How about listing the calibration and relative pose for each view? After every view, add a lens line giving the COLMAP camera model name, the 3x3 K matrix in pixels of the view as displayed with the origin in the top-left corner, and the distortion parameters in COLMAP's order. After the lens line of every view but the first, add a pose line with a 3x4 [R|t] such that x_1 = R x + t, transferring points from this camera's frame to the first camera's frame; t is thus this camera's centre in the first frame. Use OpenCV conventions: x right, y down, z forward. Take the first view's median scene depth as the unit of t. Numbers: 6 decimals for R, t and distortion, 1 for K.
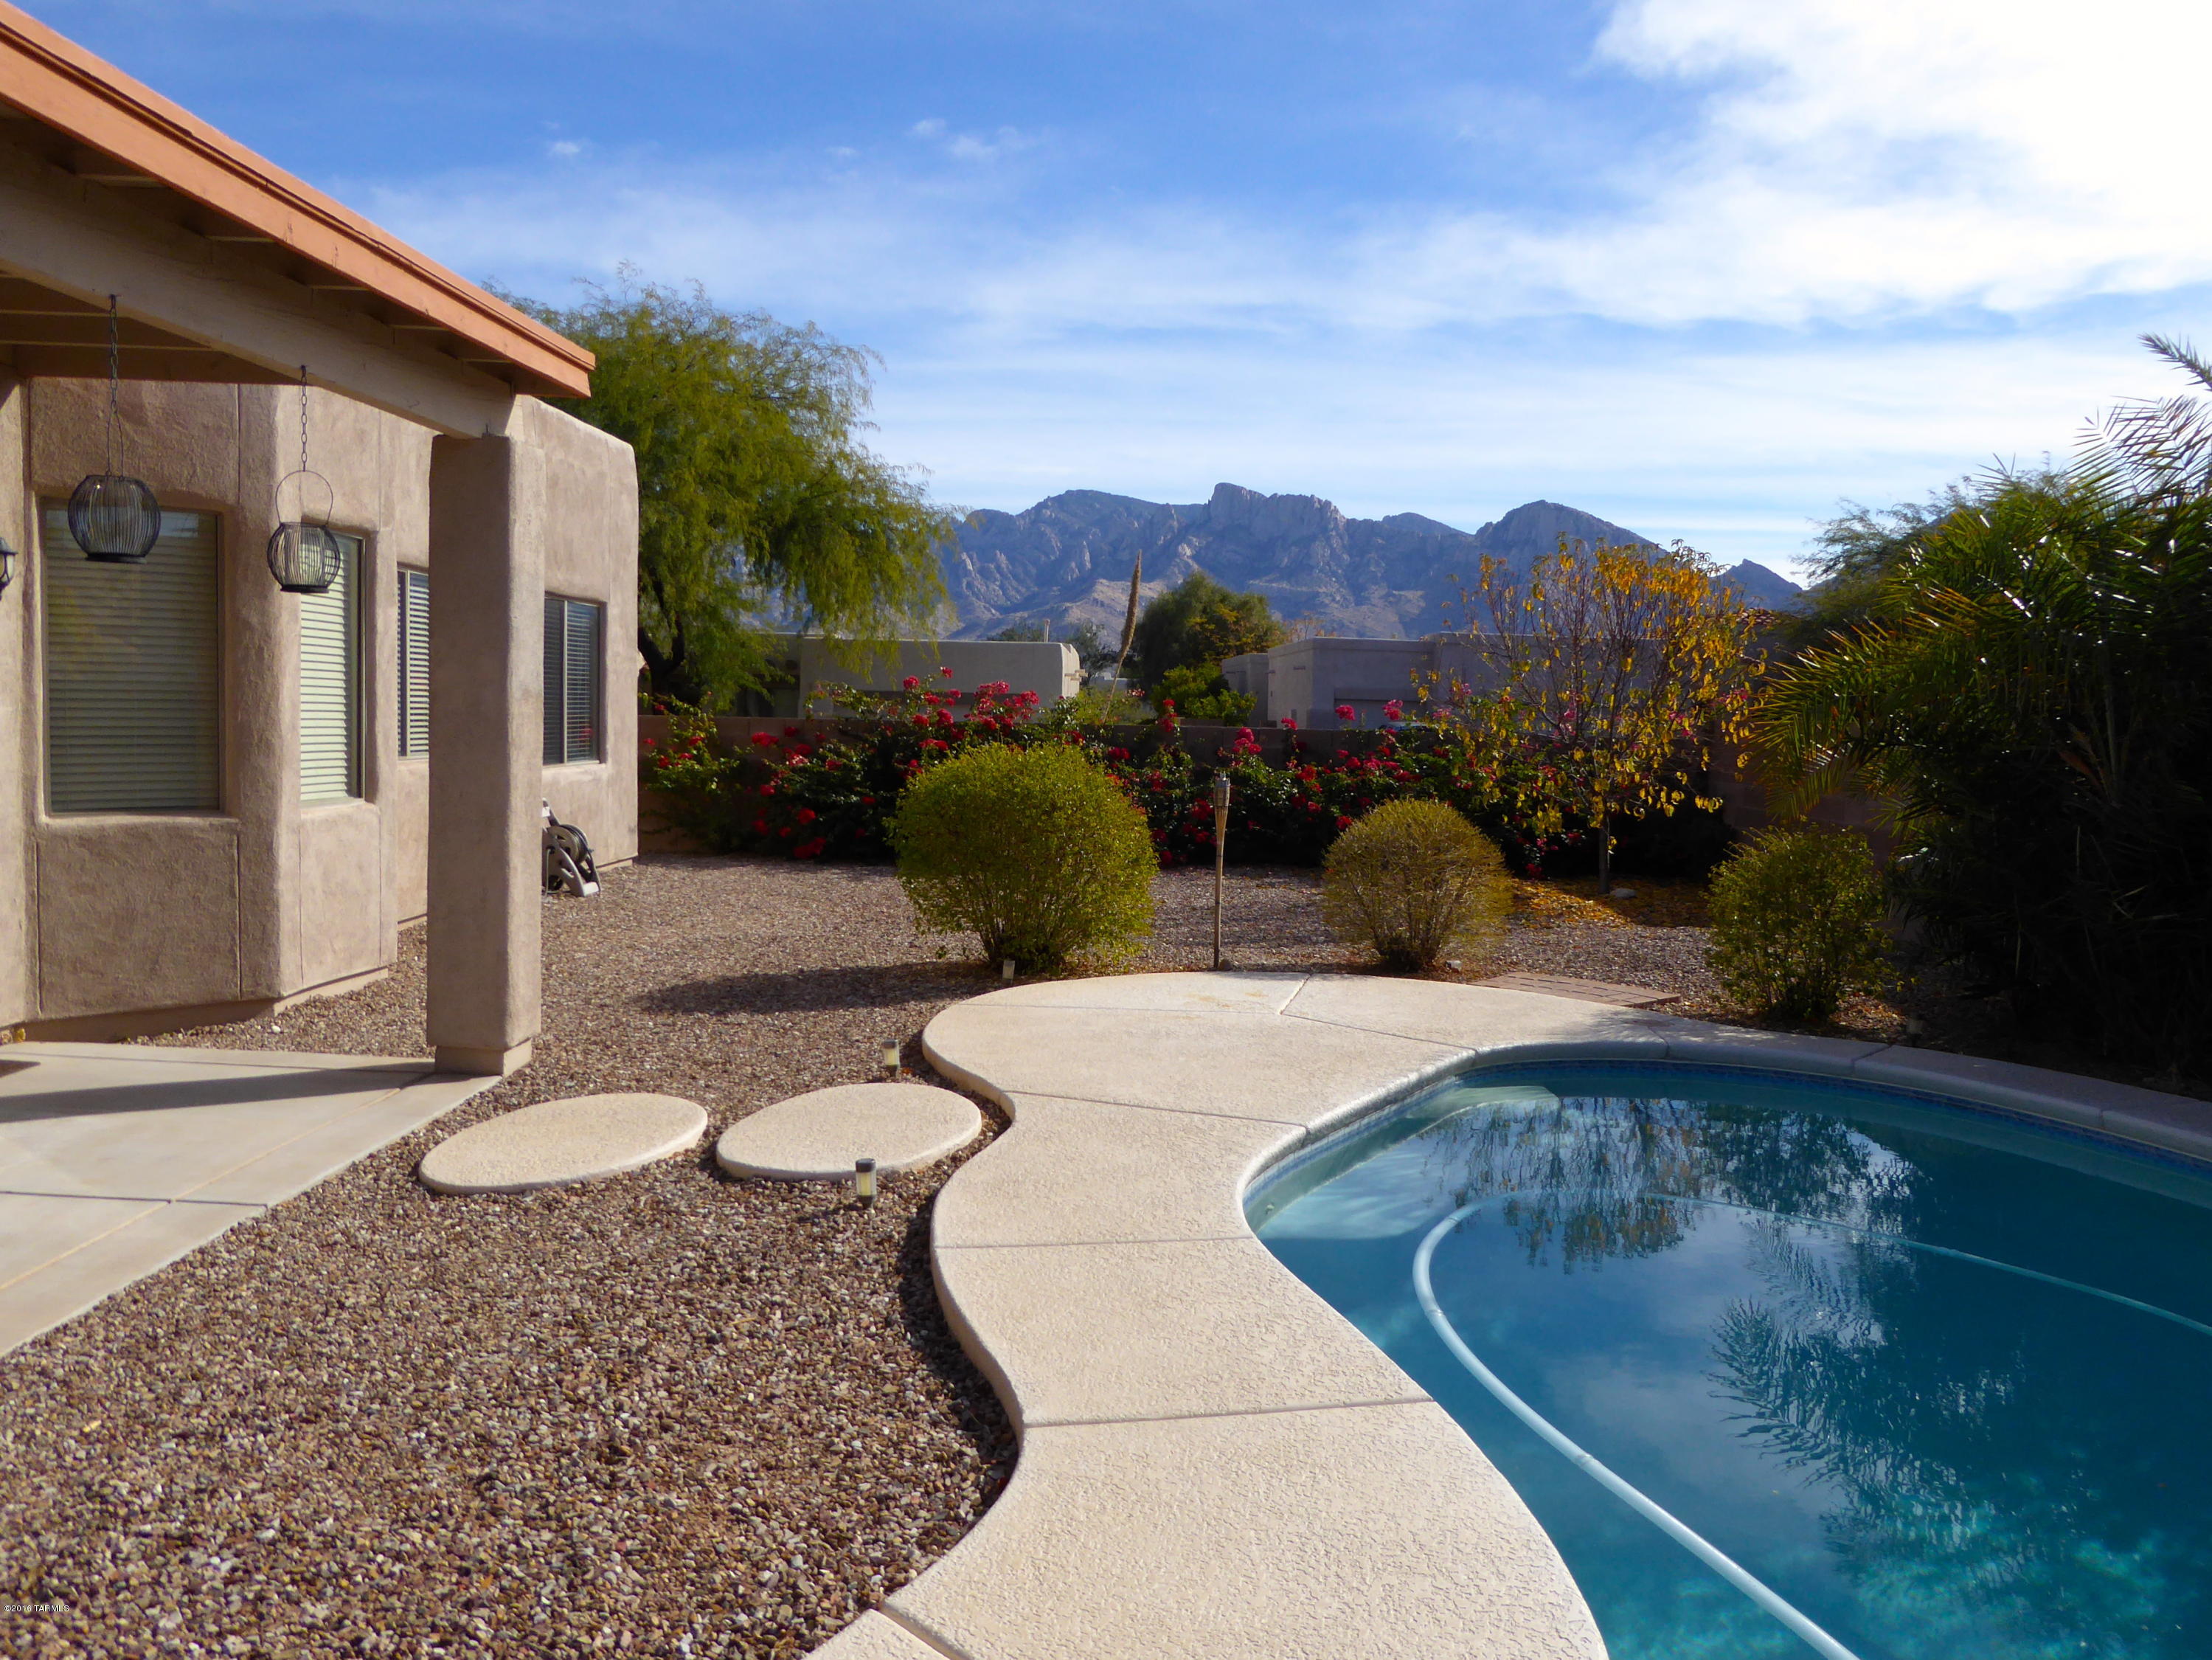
lens RADIAL K [[1660.1, 0, 1106.0], [0, 1660.1, 830.0], [0, 0, 1]] dist [-0.040557, 0.004083]
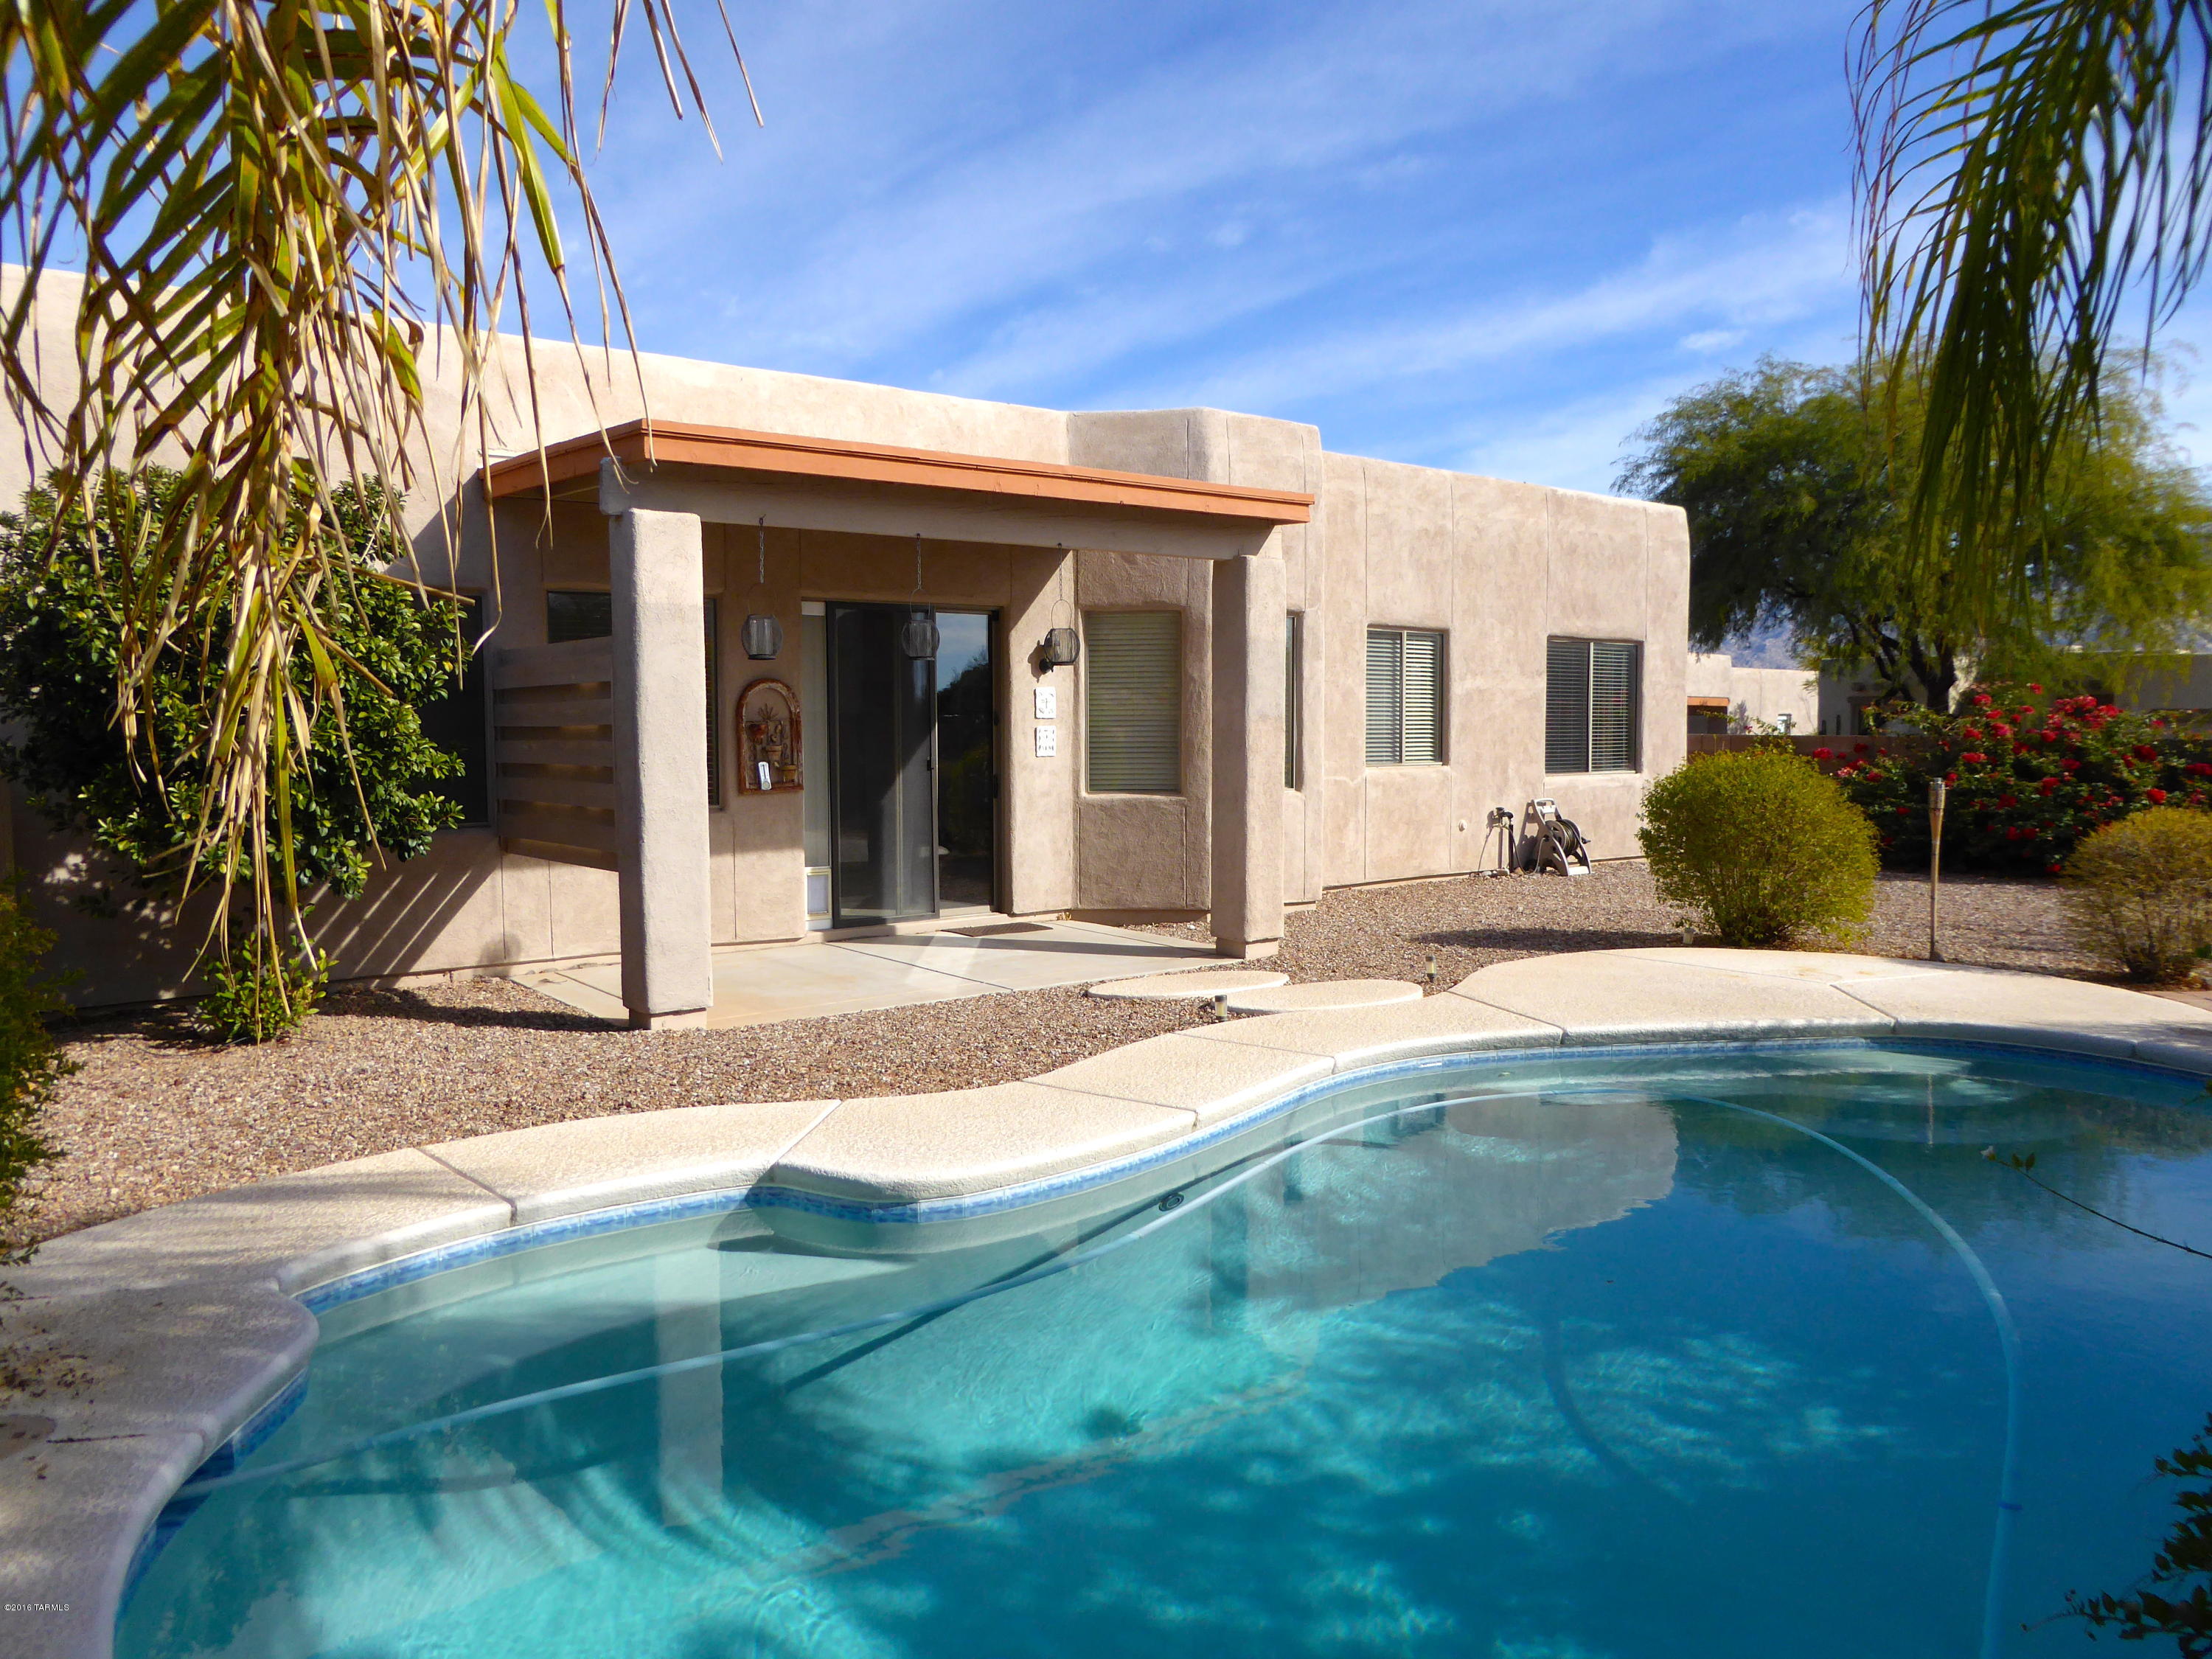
lens RADIAL K [[1640.0, 0, 1186.4], [0, 1640.0, 861.8], [0, 0, 1]] dist [-0.073618, 0.000759]
pose [[0.654822, 0.040881, -0.754677, 0.698967], [-0.038331, 0.999047, 0.020860, 0.022762], [0.754811, 0.015268, 0.655765, -0.067980]]
